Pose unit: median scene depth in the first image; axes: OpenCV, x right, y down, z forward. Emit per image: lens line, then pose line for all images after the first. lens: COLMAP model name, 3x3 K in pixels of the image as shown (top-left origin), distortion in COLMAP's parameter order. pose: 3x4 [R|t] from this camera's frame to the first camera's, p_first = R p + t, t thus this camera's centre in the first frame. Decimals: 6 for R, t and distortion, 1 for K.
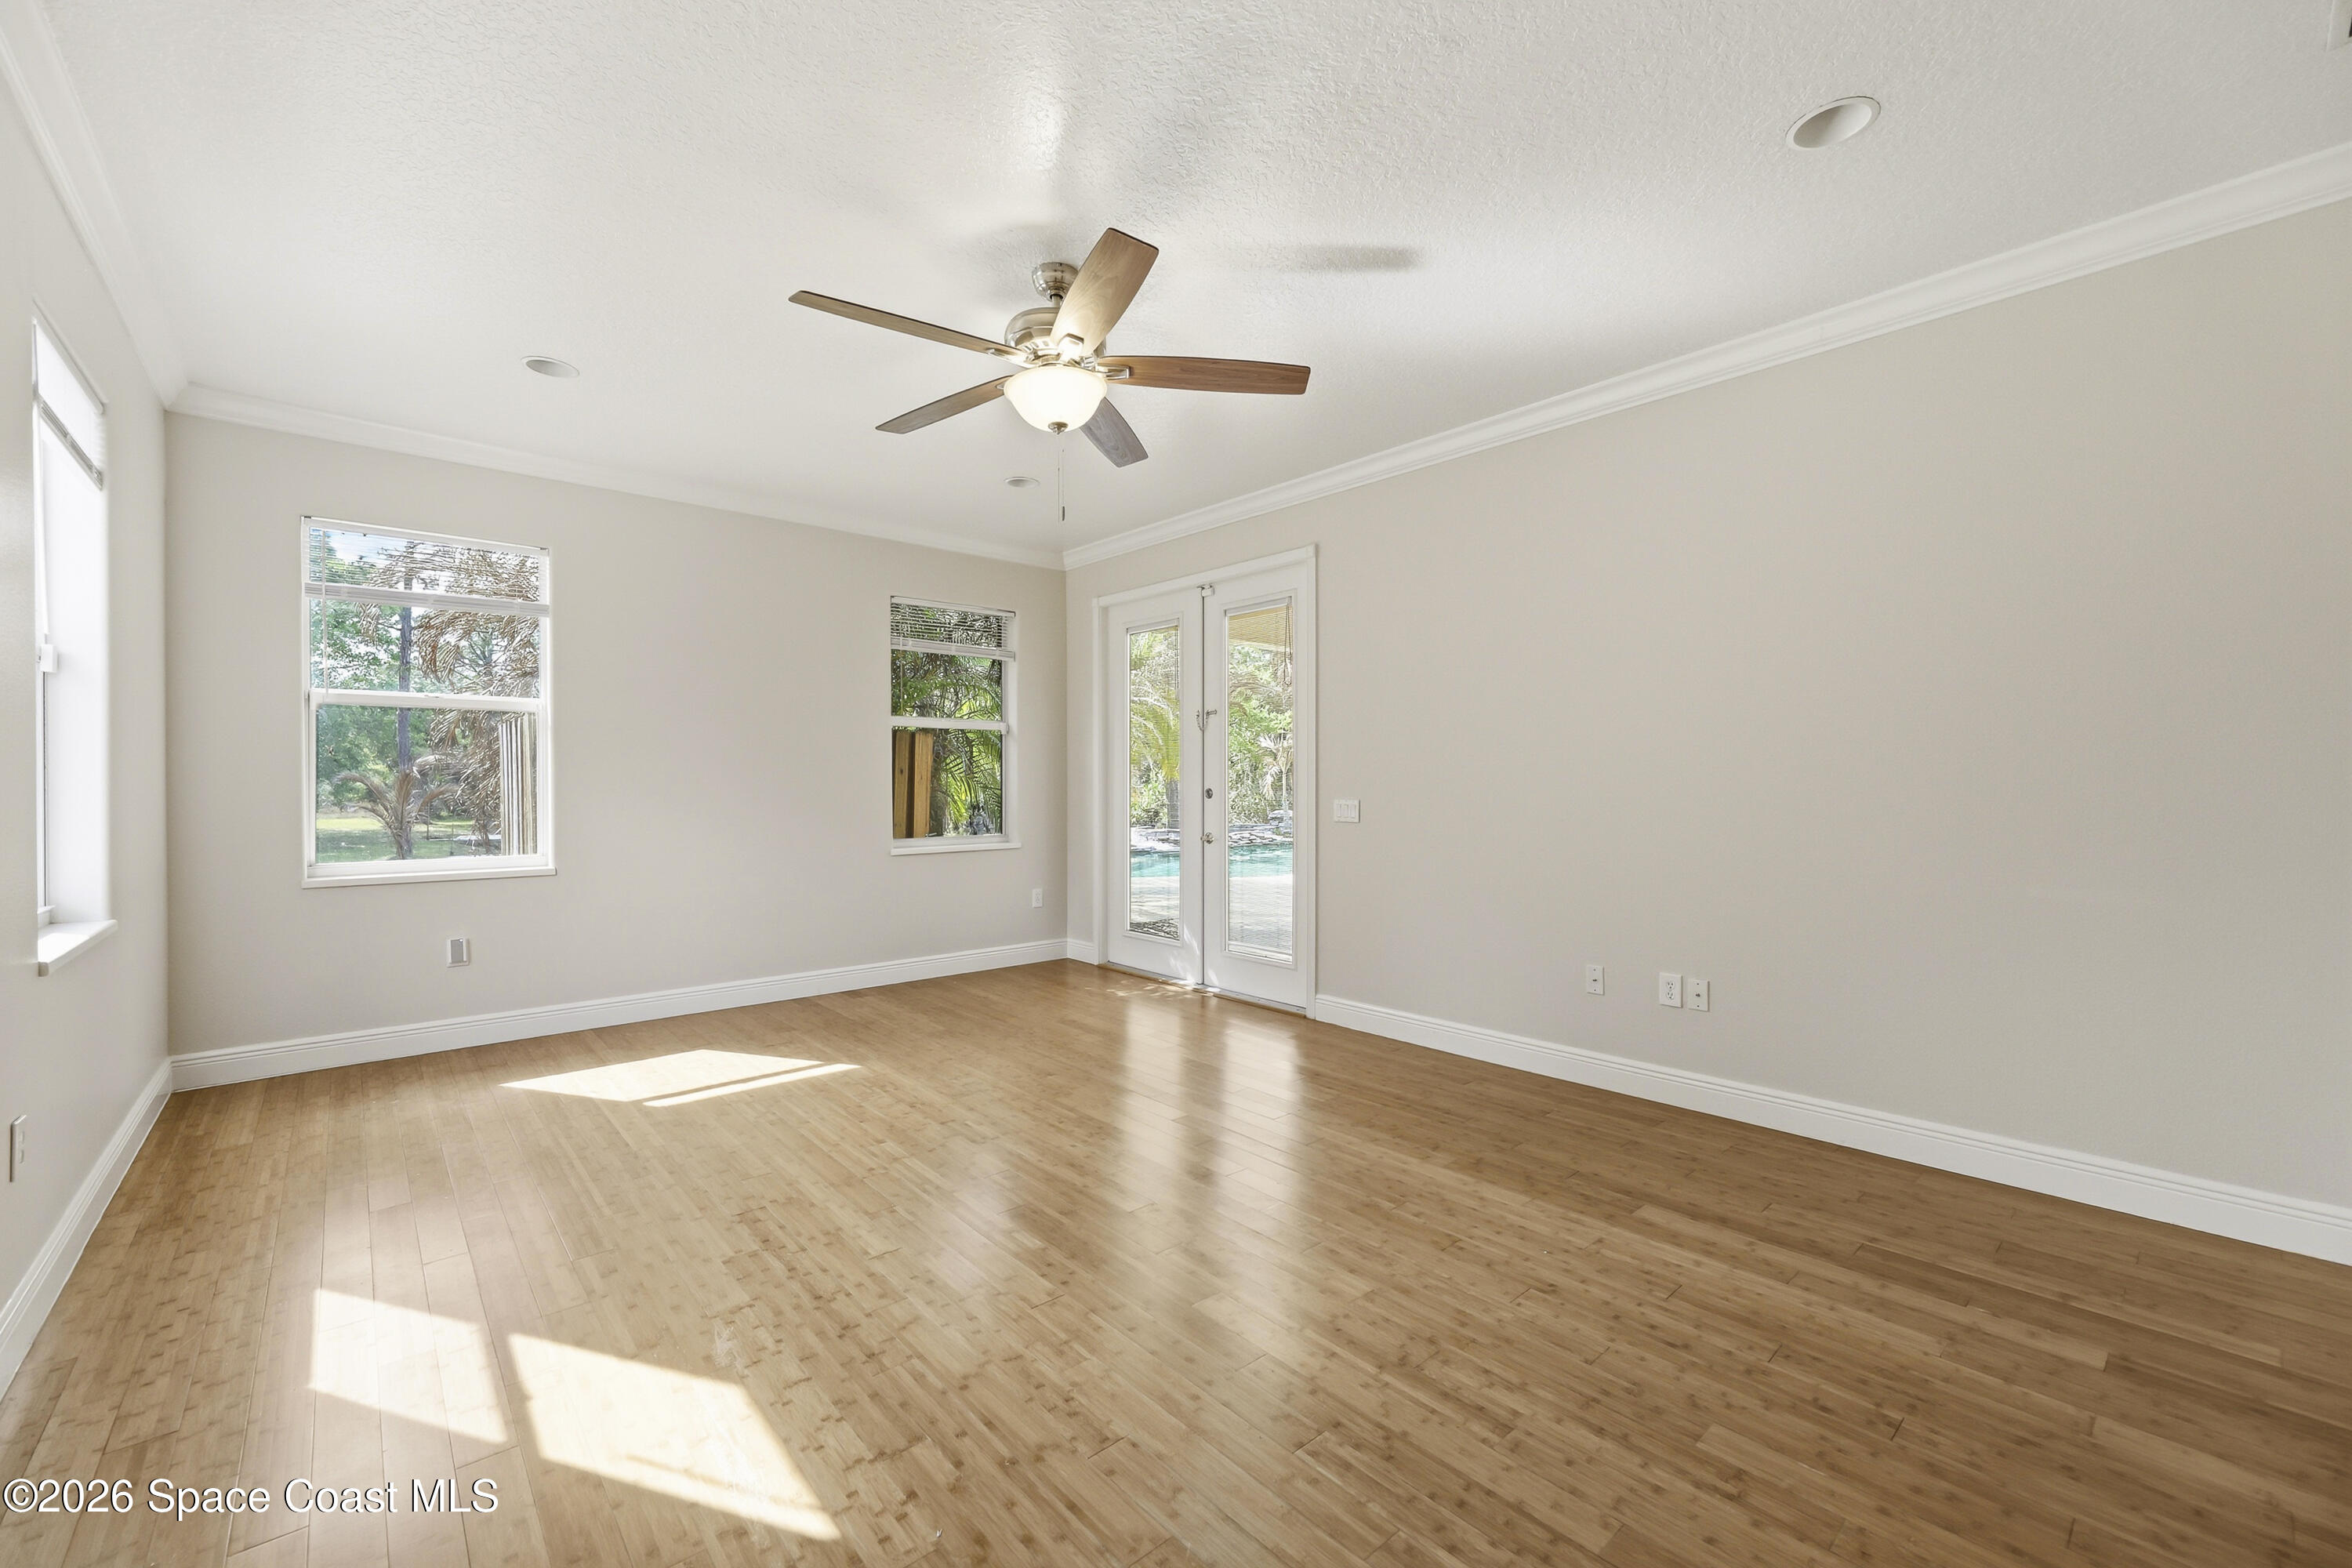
lens RADIAL K [[949.7, 0, 1174.9], [0, 949.7, 786.5], [0, 0, 1]] dist [0.003377, -0.000867]
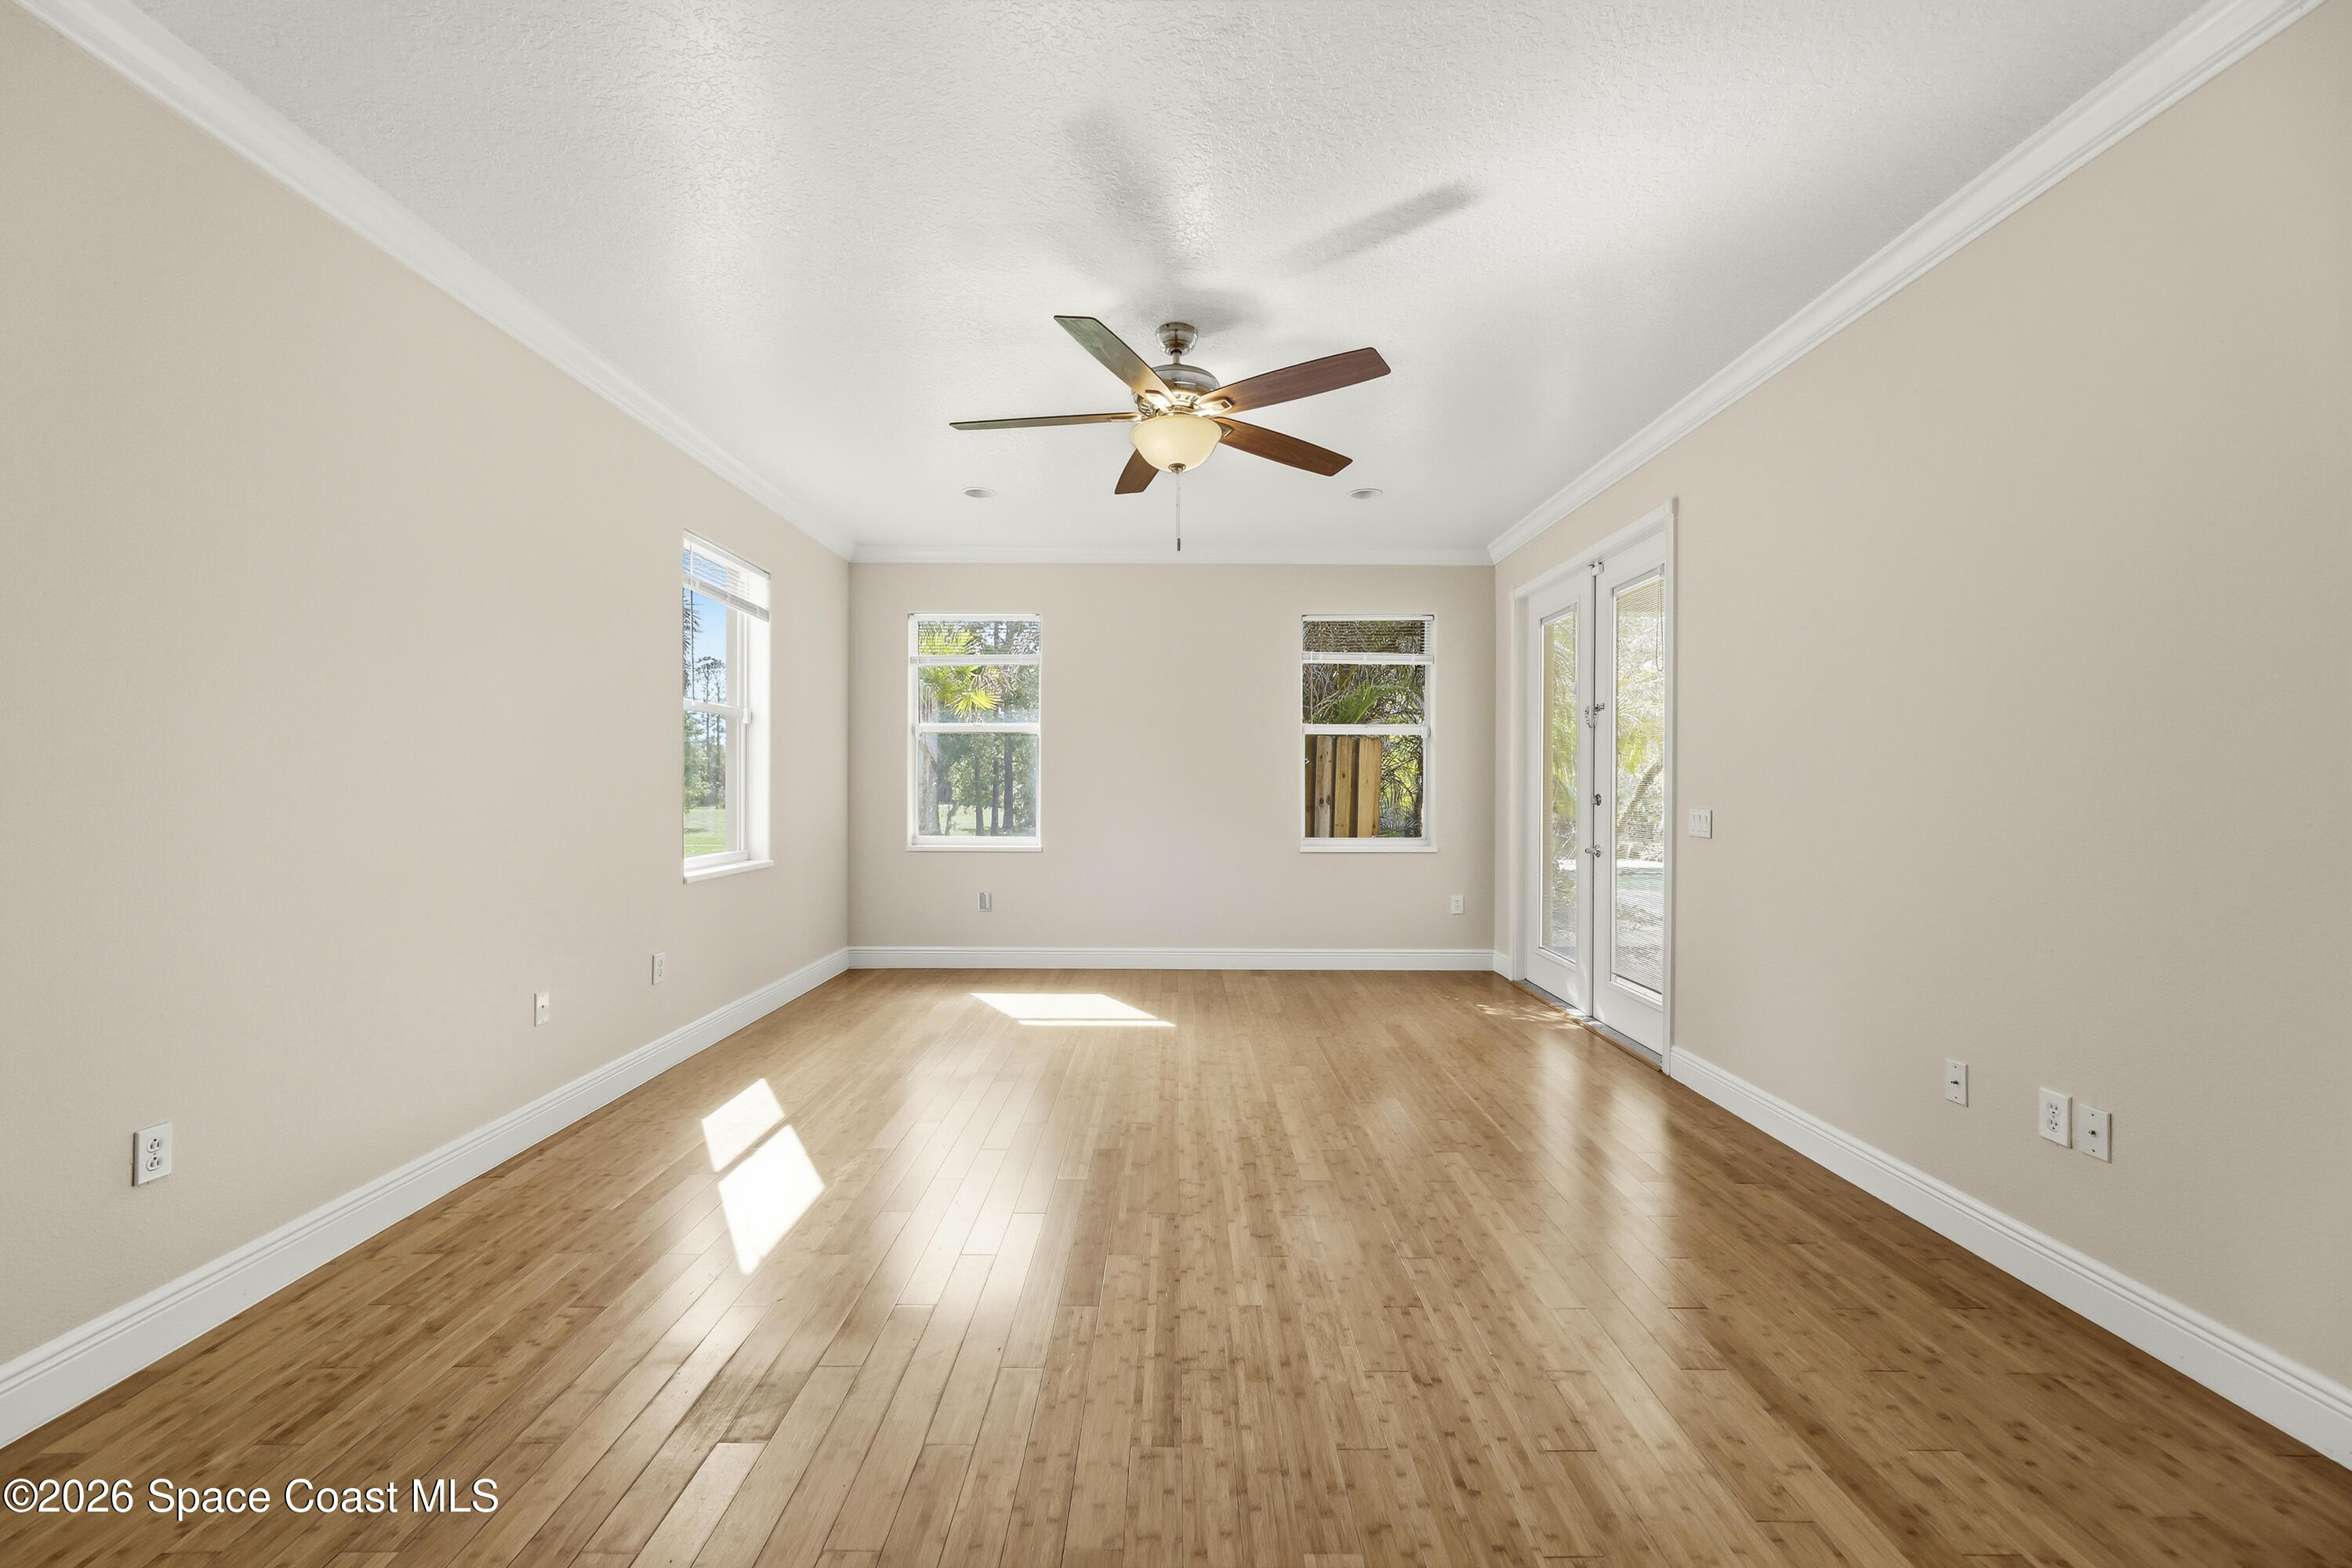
lens RADIAL K [[949.7, 0, 1172.0], [0, 949.7, 783.6], [0, 0, 1]] dist [0.003377, -0.000867]
pose [[0.747815, 0.003044, -0.663900, 0.475130], [-0.007539, 0.999964, -0.003906, -0.001459], [0.663865, 0.007926, 0.747811, 0.123912]]
